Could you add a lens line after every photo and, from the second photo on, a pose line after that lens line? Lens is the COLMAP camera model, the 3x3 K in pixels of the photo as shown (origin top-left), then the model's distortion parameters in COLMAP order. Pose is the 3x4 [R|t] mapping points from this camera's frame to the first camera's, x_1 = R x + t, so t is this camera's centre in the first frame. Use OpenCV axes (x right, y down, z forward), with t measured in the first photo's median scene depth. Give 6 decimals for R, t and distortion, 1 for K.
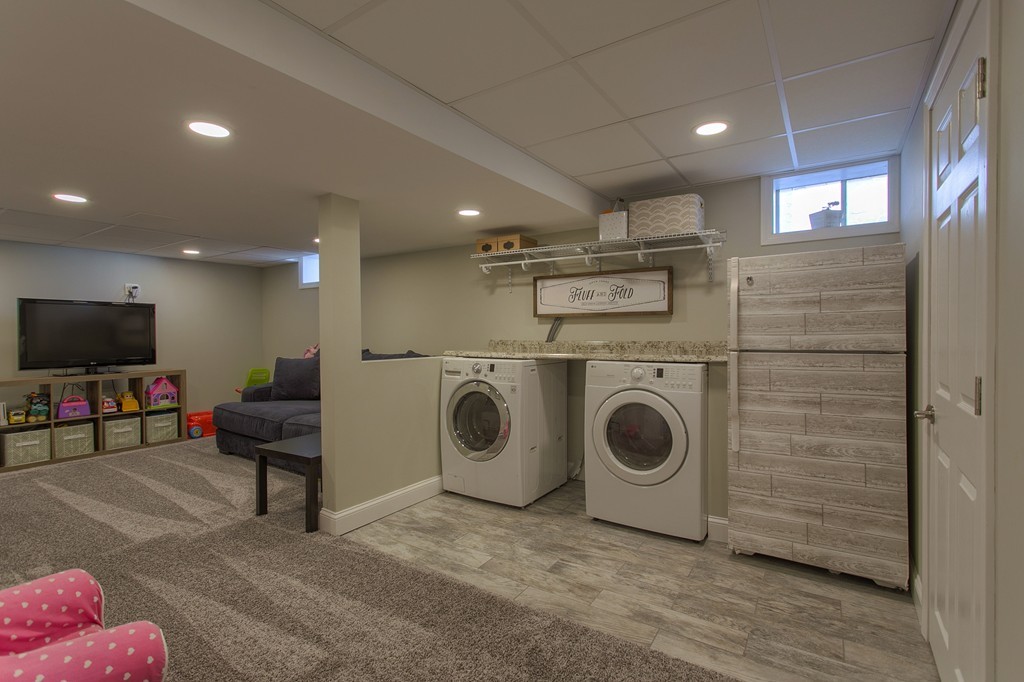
lens RADIAL K [[481.2, 0, 507.3], [0, 481.2, 338.1], [0, 0, 1]] dist [0.001573, 0.001313]
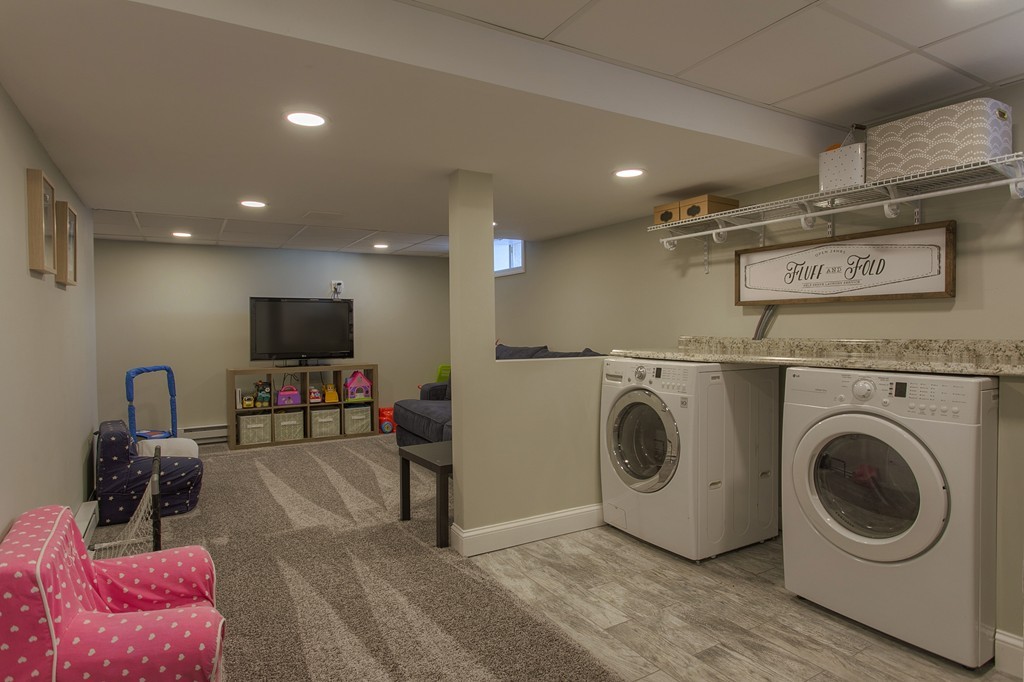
lens RADIAL K [[569.8, 0, 506.1], [0, 569.8, 337.7], [0, 0, 1]] dist [-0.010712, 0.006131]
pose [[0.899661, 0.006182, -0.436545, 0.133216], [-0.002675, 0.999959, 0.008647, -0.001019], [0.436580, -0.006612, 0.899641, 0.073744]]
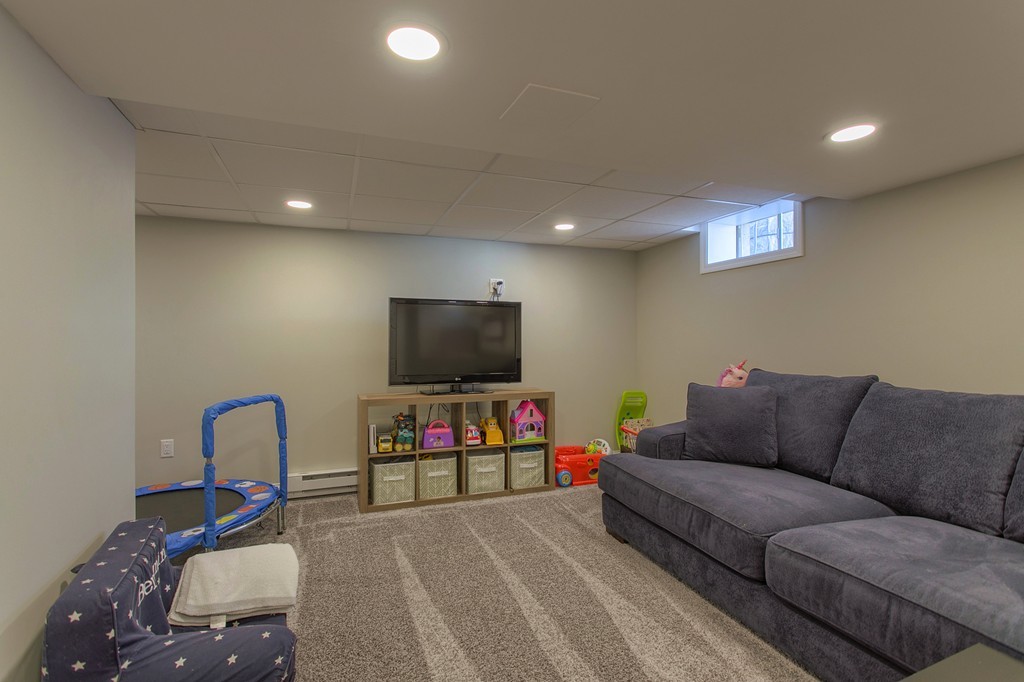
lens RADIAL K [[481.2, 0, 509.0], [0, 481.2, 340.8], [0, 0, 1]] dist [0.001573, 0.001313]
pose [[0.815774, 0.006299, -0.578336, -0.448754], [-0.012116, 0.999907, -0.006200, -0.008454], [0.578243, 0.012065, 0.815775, 0.541931]]
